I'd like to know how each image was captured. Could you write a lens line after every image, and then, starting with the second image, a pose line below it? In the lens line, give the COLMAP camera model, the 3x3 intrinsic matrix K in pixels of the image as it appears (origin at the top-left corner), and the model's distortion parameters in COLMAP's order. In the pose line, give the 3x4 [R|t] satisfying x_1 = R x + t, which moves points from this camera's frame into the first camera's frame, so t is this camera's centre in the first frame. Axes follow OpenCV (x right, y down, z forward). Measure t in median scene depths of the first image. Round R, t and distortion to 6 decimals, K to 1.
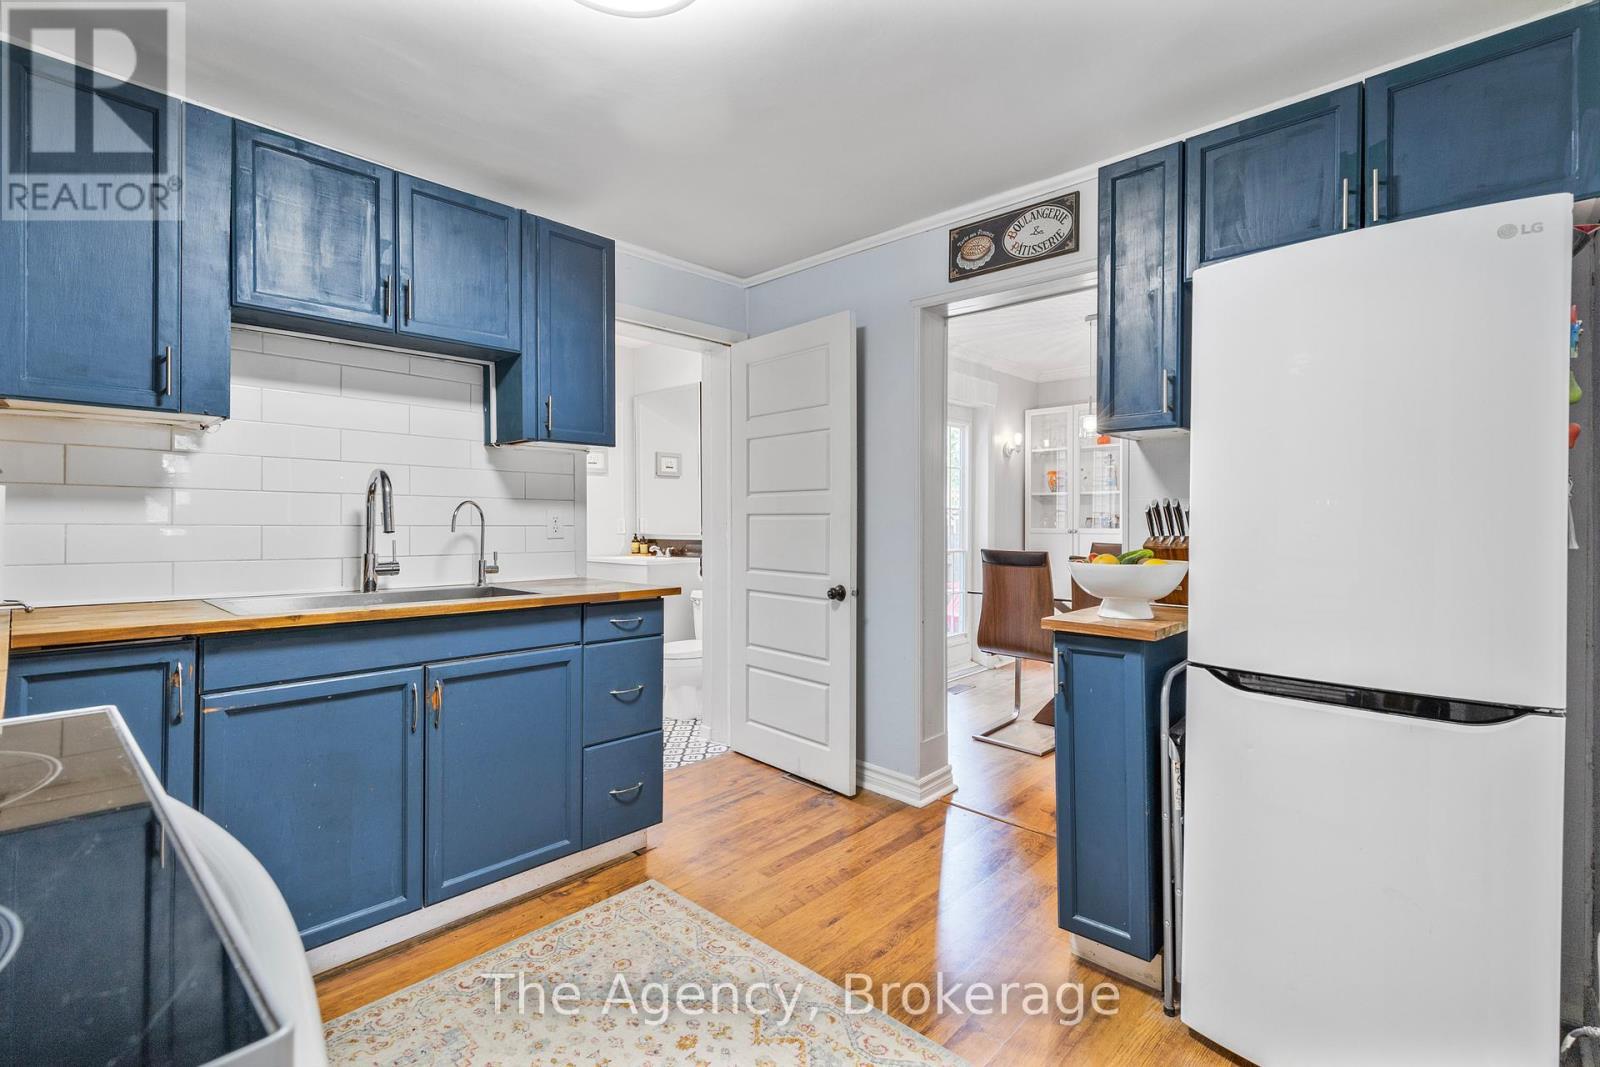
lens RADIAL K [[719.7, 0, 809.8], [0, 719.7, 525.5], [0, 0, 1]] dist [0.002806, -0.001829]
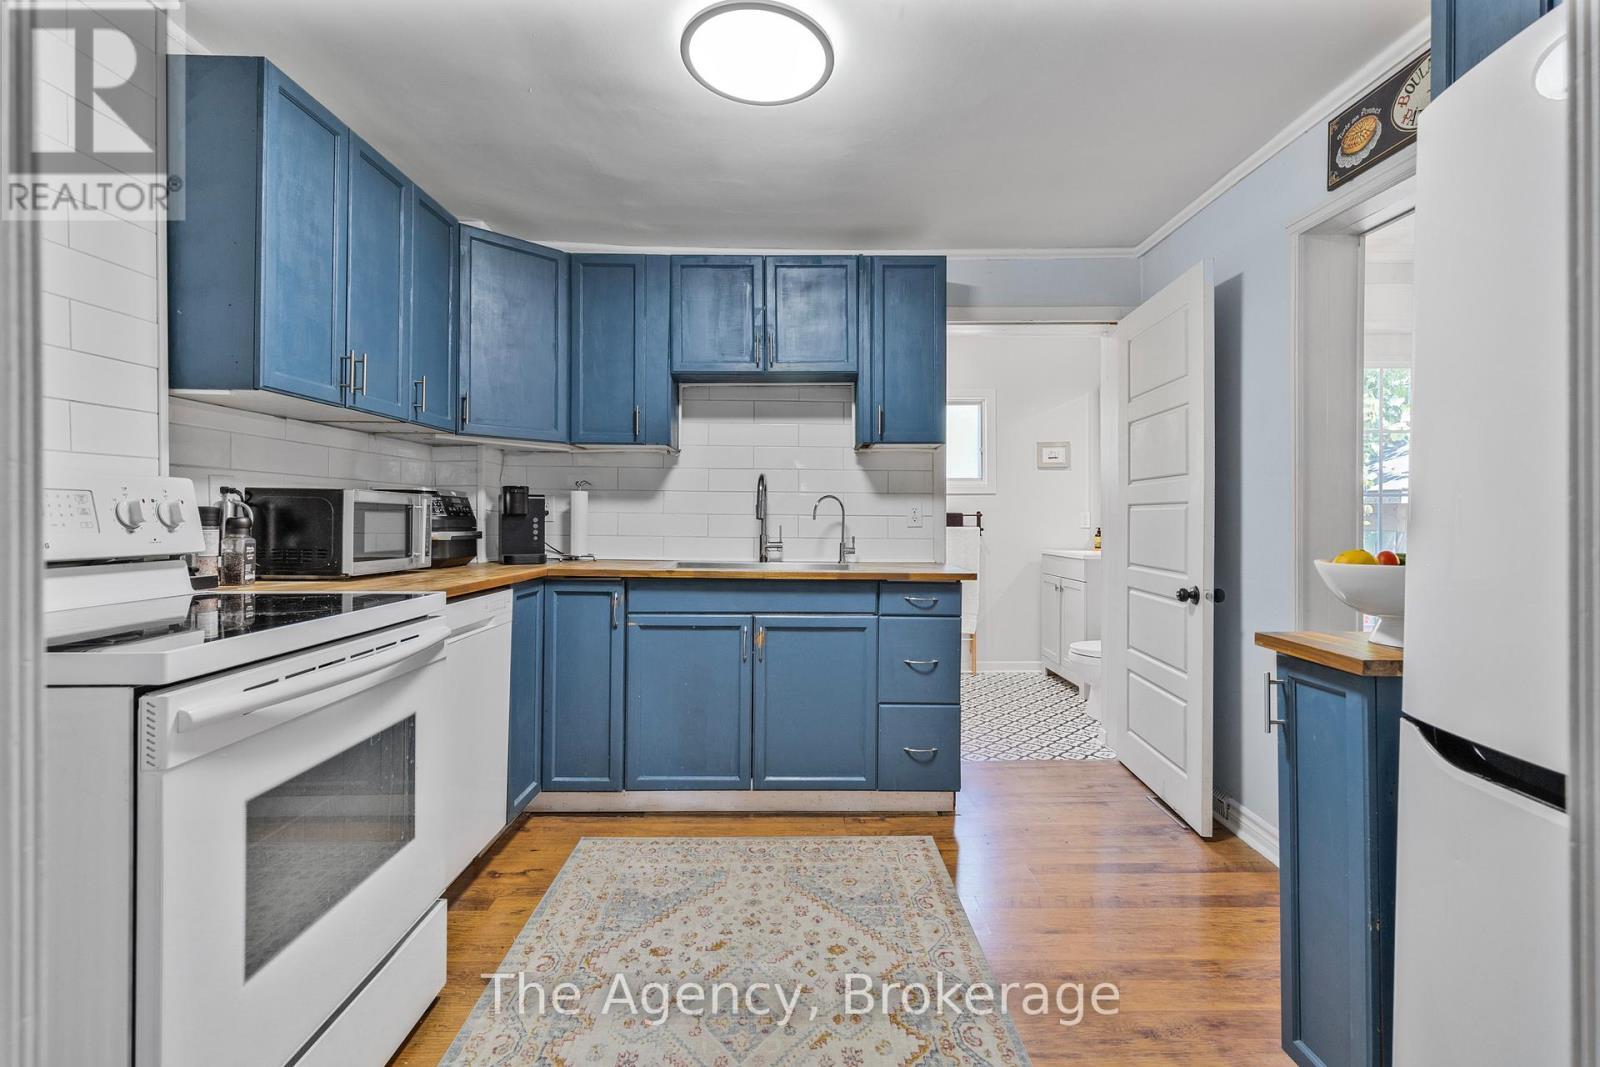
lens RADIAL K [[719.7, 0, 805.8], [0, 719.7, 524.3], [0, 0, 1]] dist [0.002806, -0.001829]
pose [[0.688537, 0.008076, -0.725156, 0.453190], [-0.006392, 0.999967, 0.005066, 0.011582], [0.725173, 0.001147, 0.688566, 0.106836]]
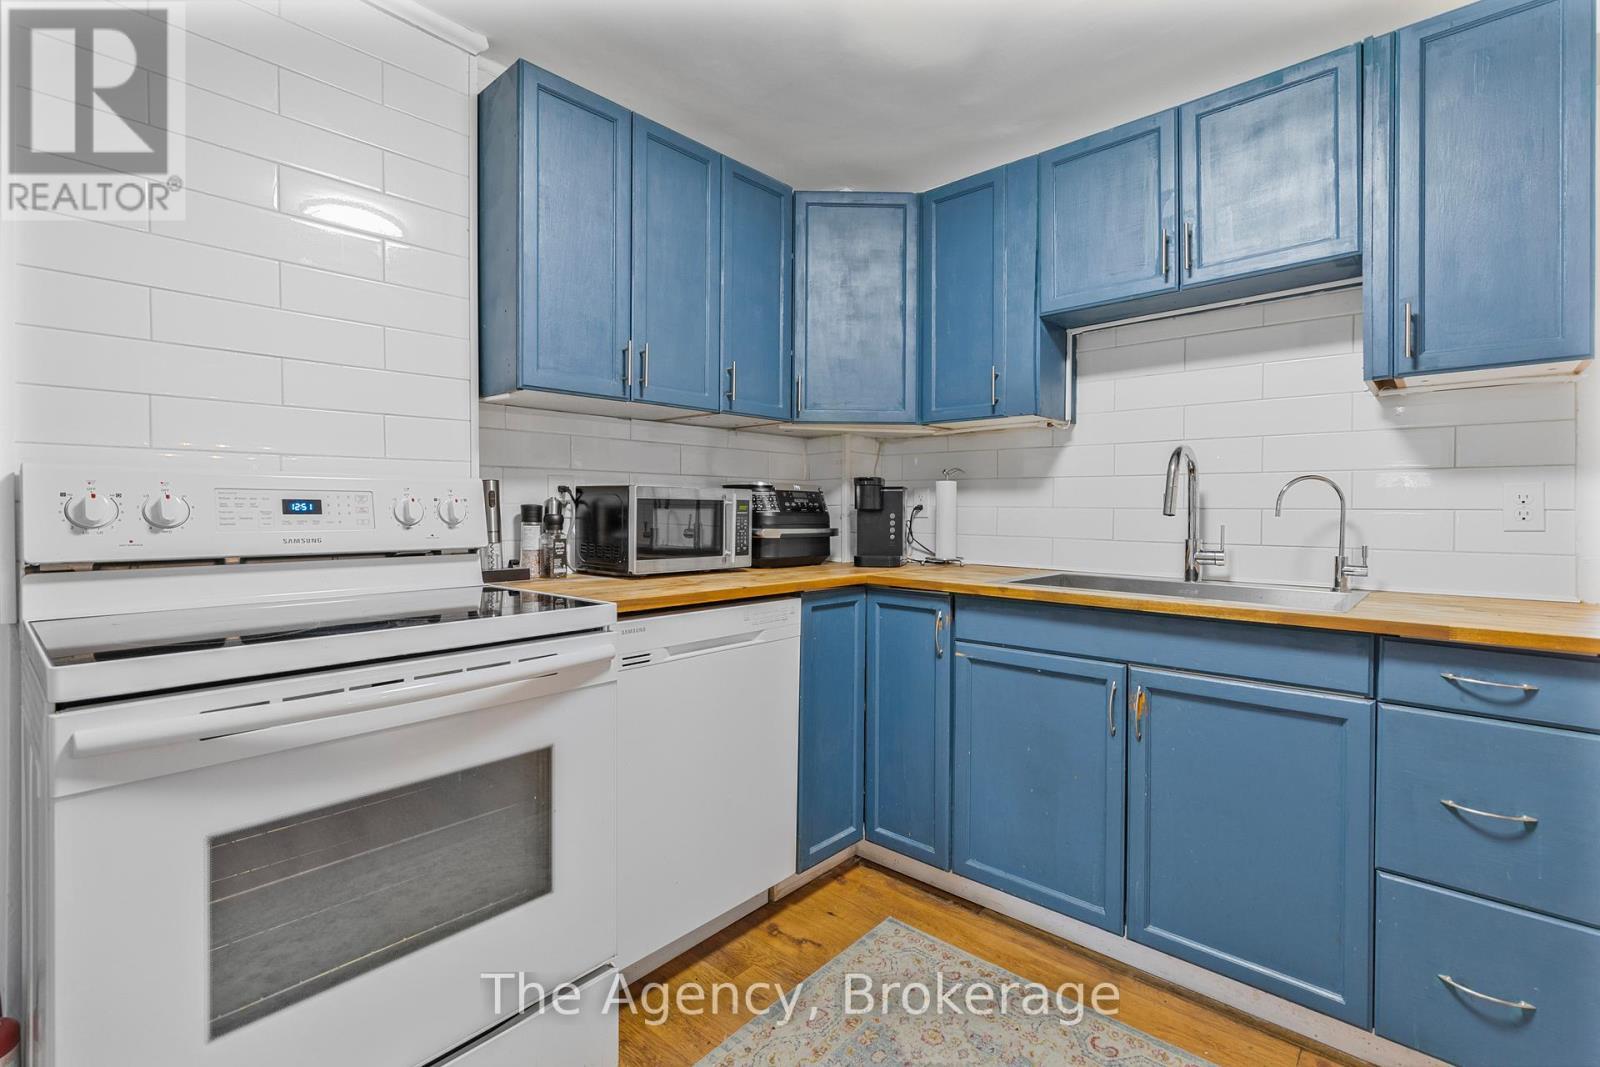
lens RADIAL K [[719.7, 0, 808.0], [0, 719.7, 516.9], [0, 0, 1]] dist [0.002806, -0.001829]
pose [[0.021183, 0.010004, -0.999726, 0.288000], [-0.005004, 0.999938, 0.009900, 0.004771], [0.999763, 0.004793, 0.021232, 0.502099]]
